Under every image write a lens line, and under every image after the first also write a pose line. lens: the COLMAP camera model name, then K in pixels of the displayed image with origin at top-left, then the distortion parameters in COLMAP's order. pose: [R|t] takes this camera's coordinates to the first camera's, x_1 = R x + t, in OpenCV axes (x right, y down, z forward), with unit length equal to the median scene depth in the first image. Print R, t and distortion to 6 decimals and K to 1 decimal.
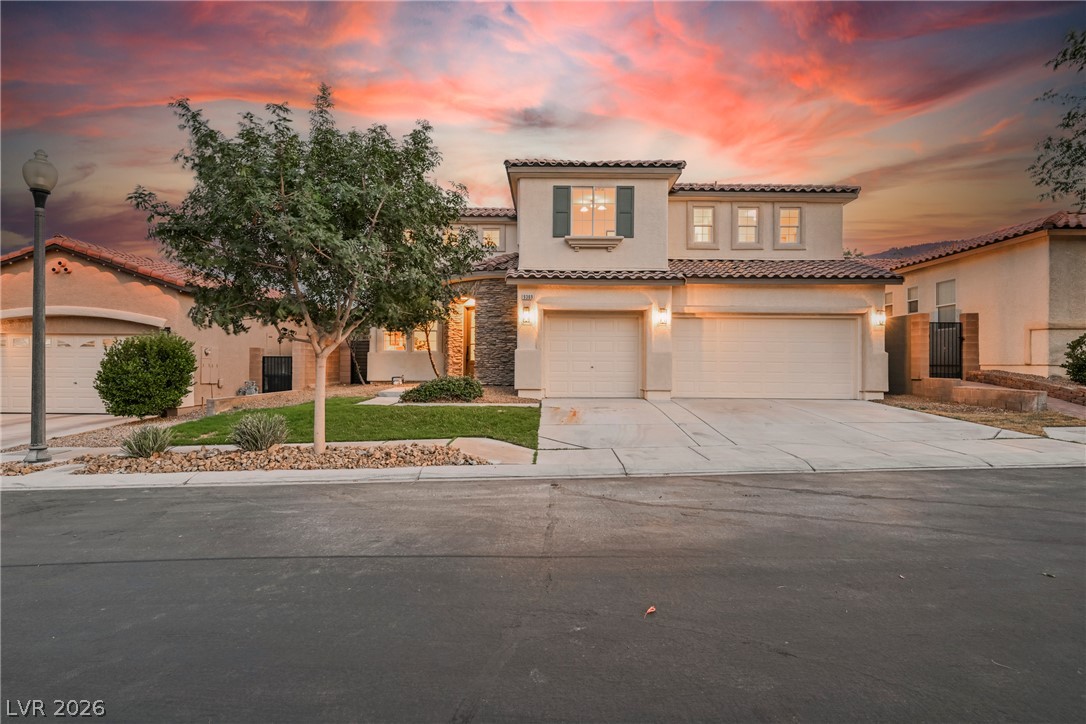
lens RADIAL K [[566.7, 0, 543.0], [0, 566.7, 362.0], [0, 0, 1]] dist [-0.000284, -0.000031]
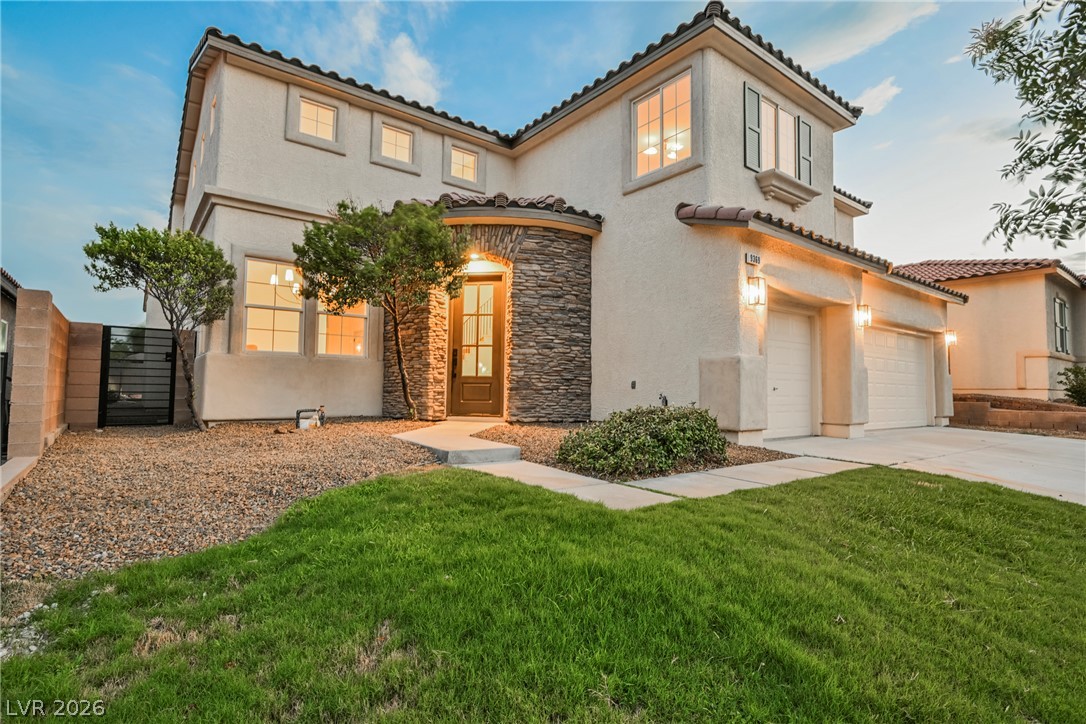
lens RADIAL K [[532.7, 0, 543.0], [0, 532.7, 362.0], [0, 0, 1]] dist [0.002151, 0.000253]
pose [[0.785266, 0.034636, 0.618189, -0.406481], [-0.009551, 0.998993, -0.043839, 0.005757], [-0.619085, 0.028520, 0.784806, 0.598586]]
